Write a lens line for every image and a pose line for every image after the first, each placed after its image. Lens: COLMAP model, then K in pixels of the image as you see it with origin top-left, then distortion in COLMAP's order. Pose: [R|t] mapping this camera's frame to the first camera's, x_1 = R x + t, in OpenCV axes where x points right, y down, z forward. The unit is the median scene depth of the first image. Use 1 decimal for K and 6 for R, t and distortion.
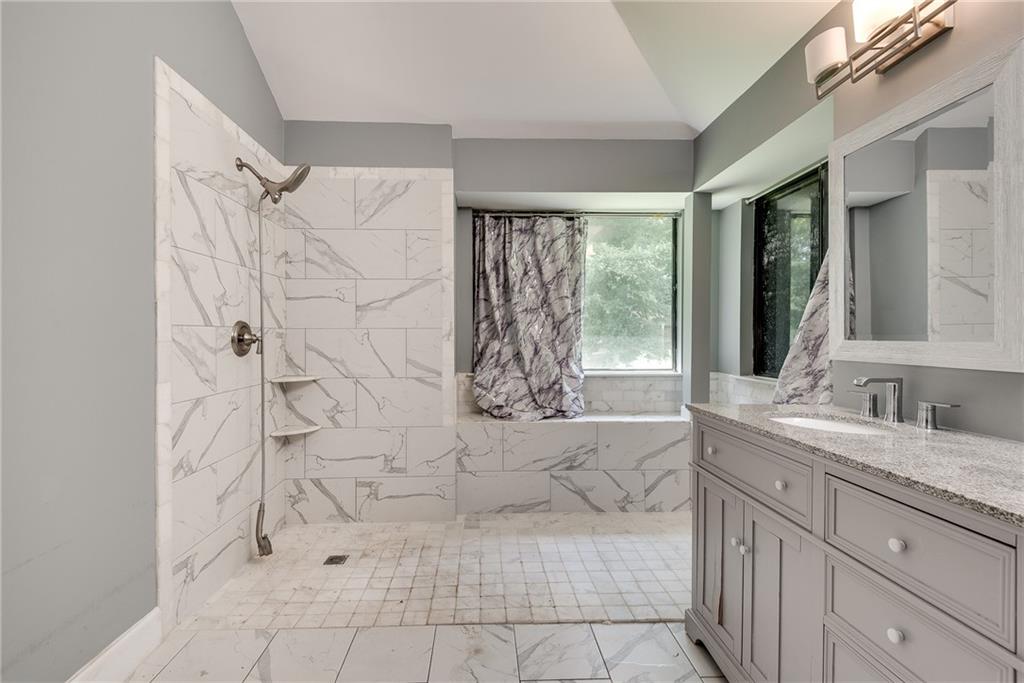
lens RADIAL K [[468.1, 0, 503.9], [0, 468.1, 336.3], [0, 0, 1]] dist [0.022355, -0.008878]
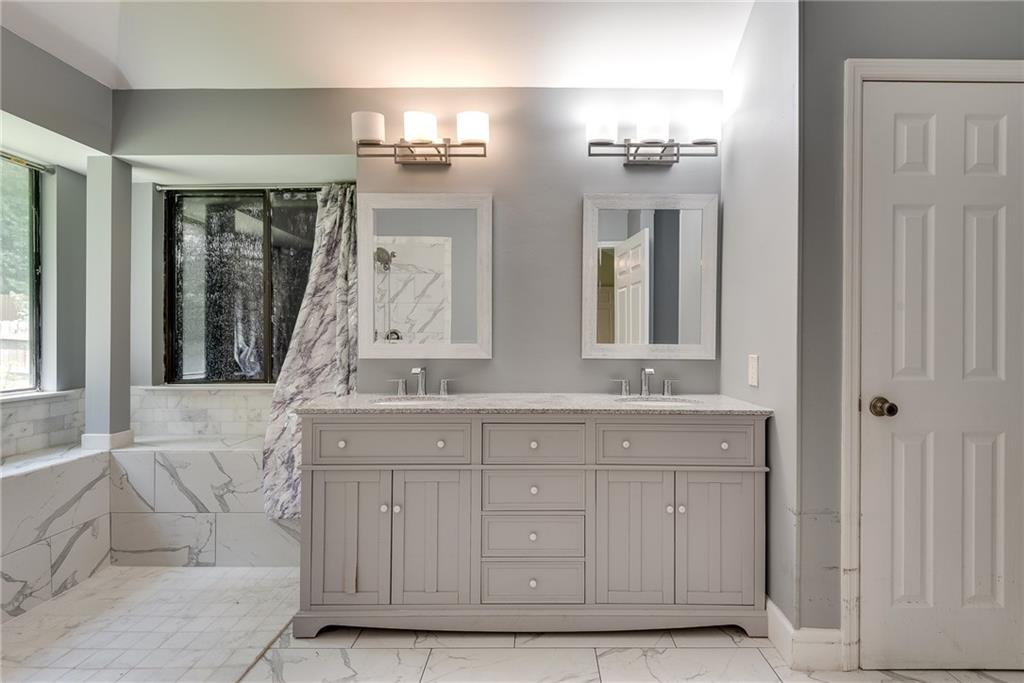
lens RADIAL K [[468.1, 0, 531.9], [0, 468.1, 341.4], [0, 0, 1]] dist [0.022355, -0.008878]
pose [[0.077856, -0.006640, 0.996943, -0.640331], [0.001832, 0.999977, 0.006517, -0.006008], [-0.996963, 0.001319, 0.077866, 0.478557]]
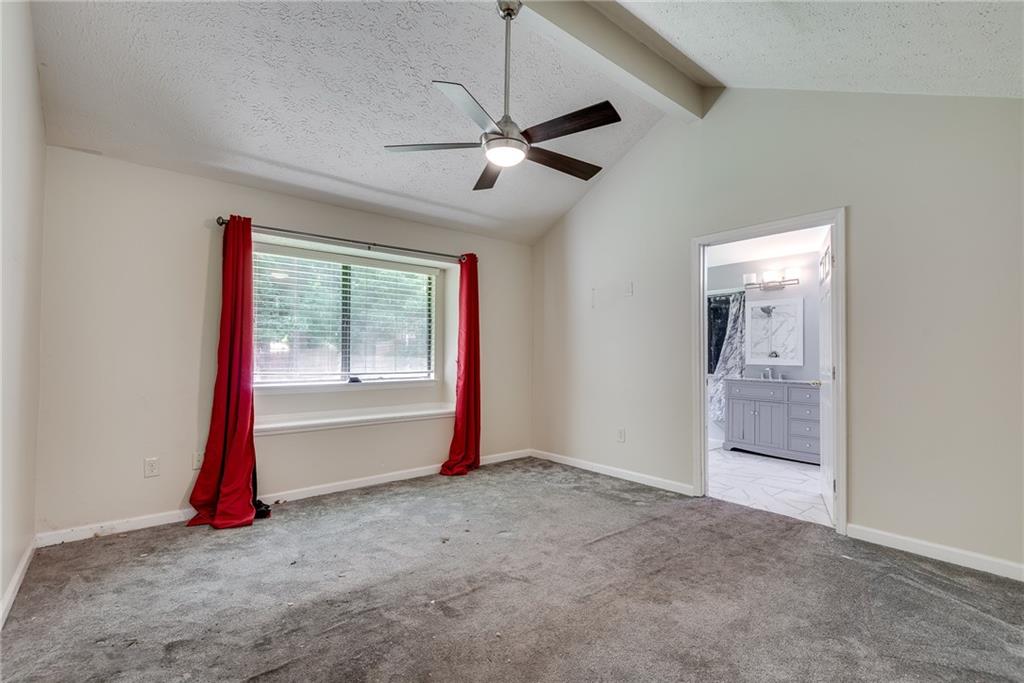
lens RADIAL K [[468.1, 0, 517.2], [0, 468.1, 342.3], [0, 0, 1]] dist [0.022355, -0.008878]
pose [[0.798600, 0.018967, 0.601563, -3.053002], [-0.007927, 0.999748, -0.020998, -0.029547], [-0.601810, 0.012000, 0.798549, -0.829410]]
